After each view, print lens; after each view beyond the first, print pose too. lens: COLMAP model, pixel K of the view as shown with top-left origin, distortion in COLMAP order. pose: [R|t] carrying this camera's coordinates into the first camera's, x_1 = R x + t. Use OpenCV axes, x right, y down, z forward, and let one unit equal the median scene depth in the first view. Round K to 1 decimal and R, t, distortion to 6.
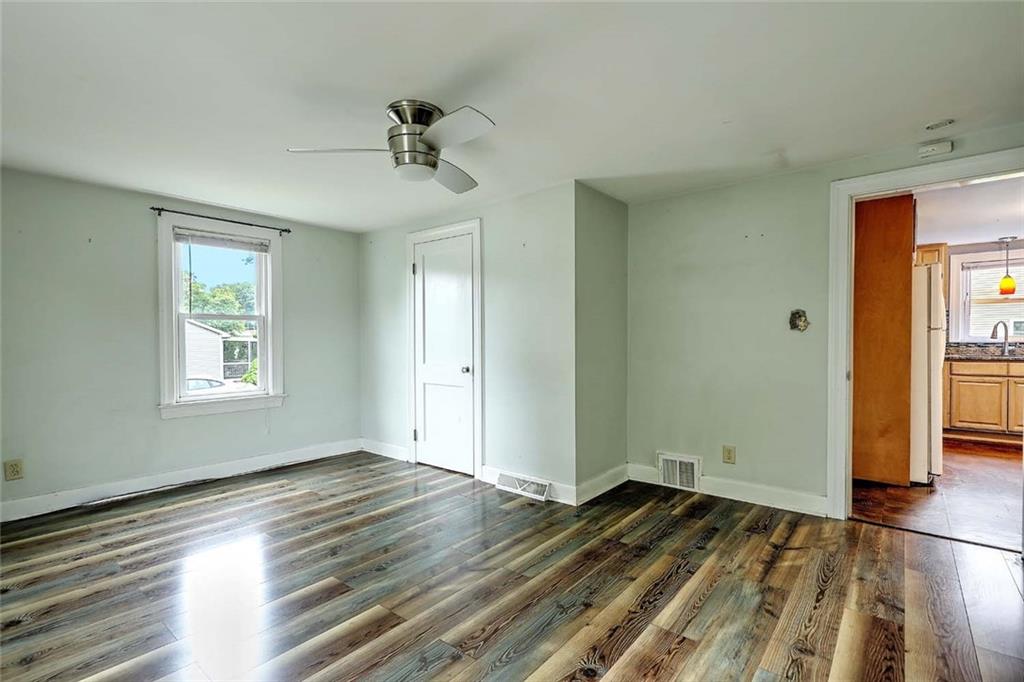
lens RADIAL K [[486.0, 0, 506.1], [0, 486.0, 345.4], [0, 0, 1]] dist [0.001089, 0.000029]
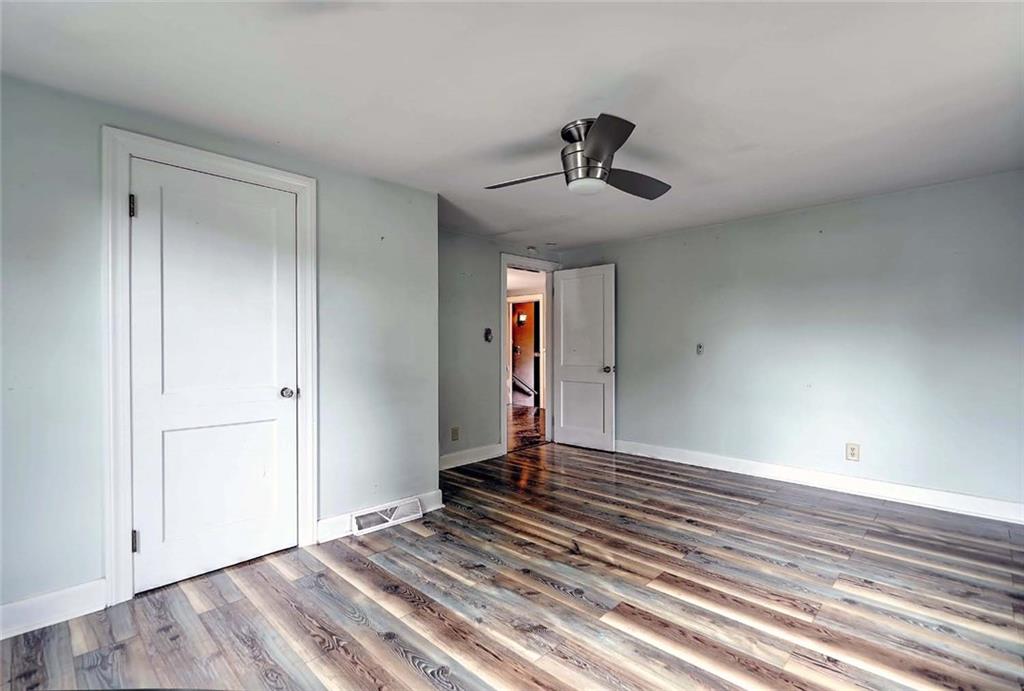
lens RADIAL K [[473.6, 0, 515.2], [0, 473.6, 350.1], [0, 0, 1]] dist [0.001720, 0.000154]
pose [[0.069394, -0.006169, 0.997570, -1.120996], [0.016523, 0.999851, 0.005034, -0.012243], [-0.997452, 0.016133, 0.069486, 1.001703]]
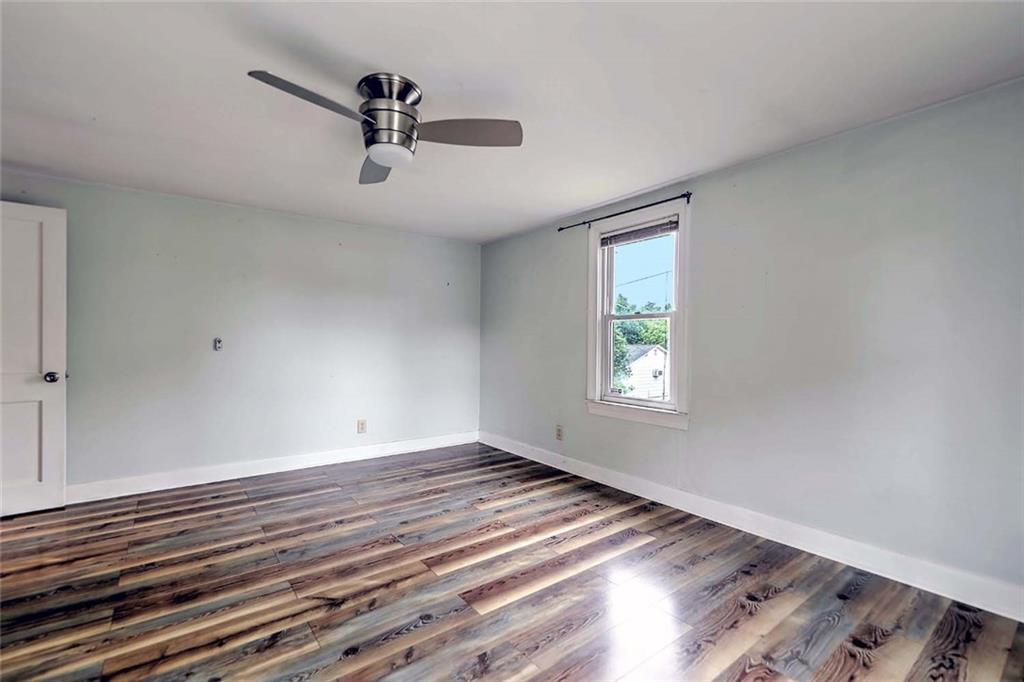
lens RADIAL K [[451.7, 0, 508.9], [0, 451.7, 343.2], [0, 0, 1]] dist [0.001543, 0.000380]
pose [[-0.975779, -0.002463, 0.218747, -0.537459], [0.000553, 0.999906, 0.013726, -0.018239], [-0.218760, 0.013515, -0.975685, 1.635964]]
